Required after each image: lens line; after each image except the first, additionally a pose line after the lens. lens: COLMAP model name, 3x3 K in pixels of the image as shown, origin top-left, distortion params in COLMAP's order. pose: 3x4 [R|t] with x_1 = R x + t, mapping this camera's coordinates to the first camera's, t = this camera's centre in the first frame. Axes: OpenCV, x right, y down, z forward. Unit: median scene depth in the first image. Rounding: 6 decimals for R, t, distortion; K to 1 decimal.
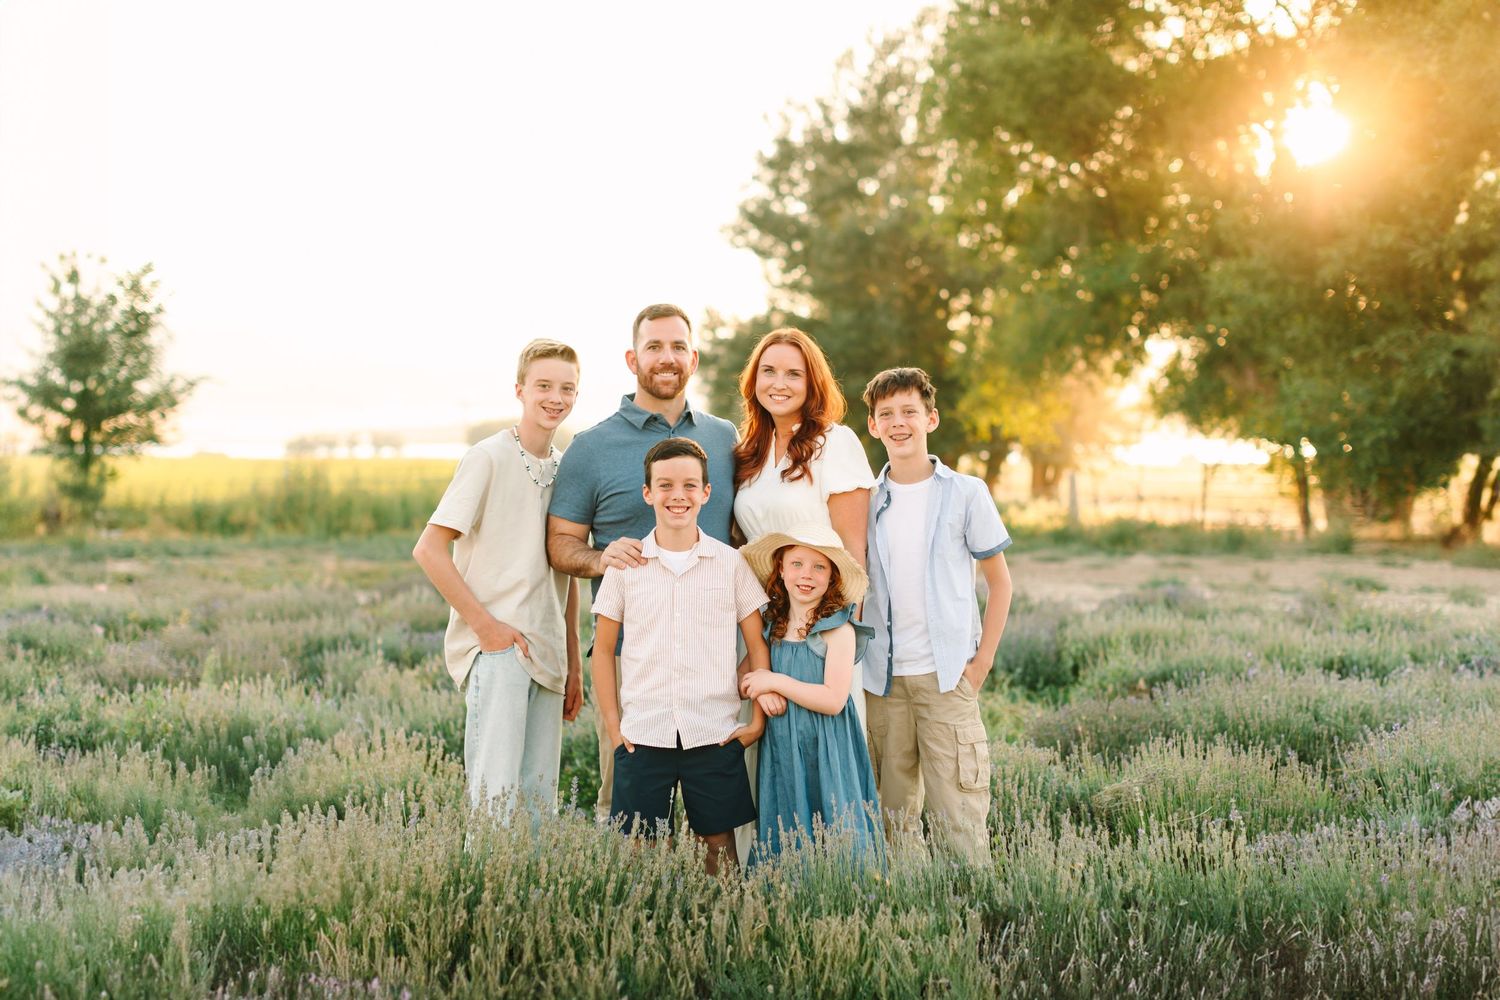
lens RADIAL K [[1557.8, 0, 750.0], [0, 1557.8, 500.0], [0, 0, 1]] dist [-0.010102, -0.031179]
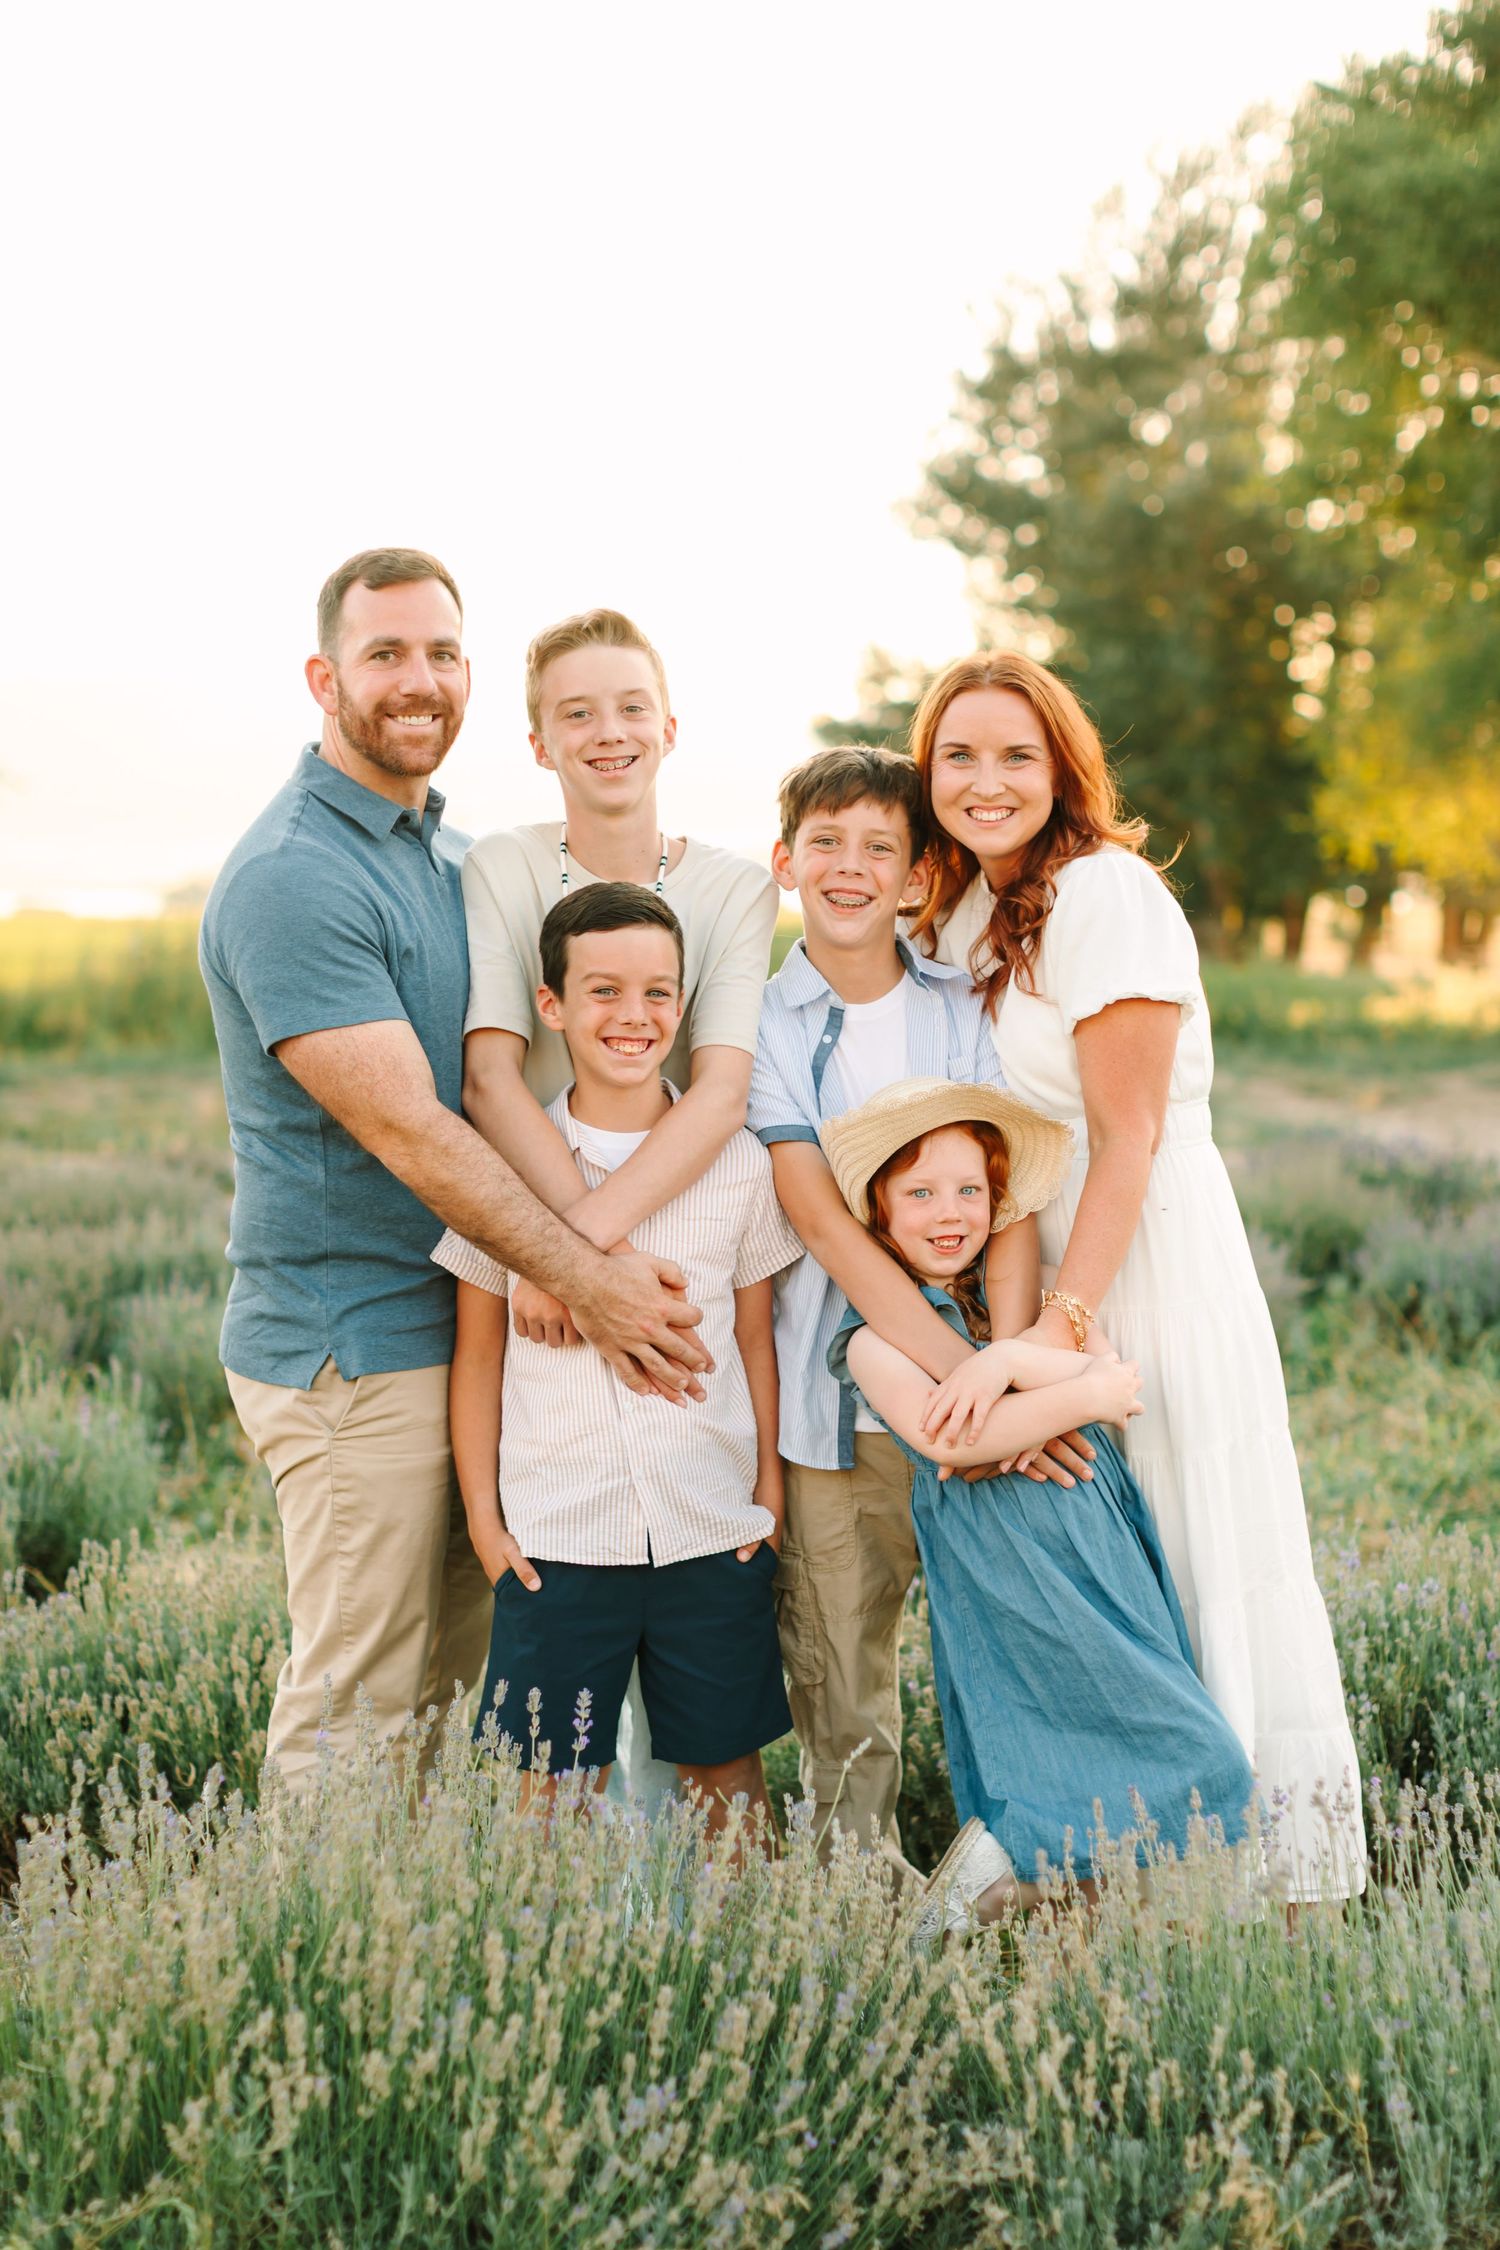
lens RADIAL K [[2336.7, 0, 750.0], [0, 2336.7, 1125.0], [0, 0, 1]] dist [-0.010102, -0.031179]
pose [[0.997031, -0.005279, -0.076823, -0.006626], [0.010252, 0.997866, 0.064491, -0.002338], [0.076319, -0.065087, 0.994957, 0.122669]]
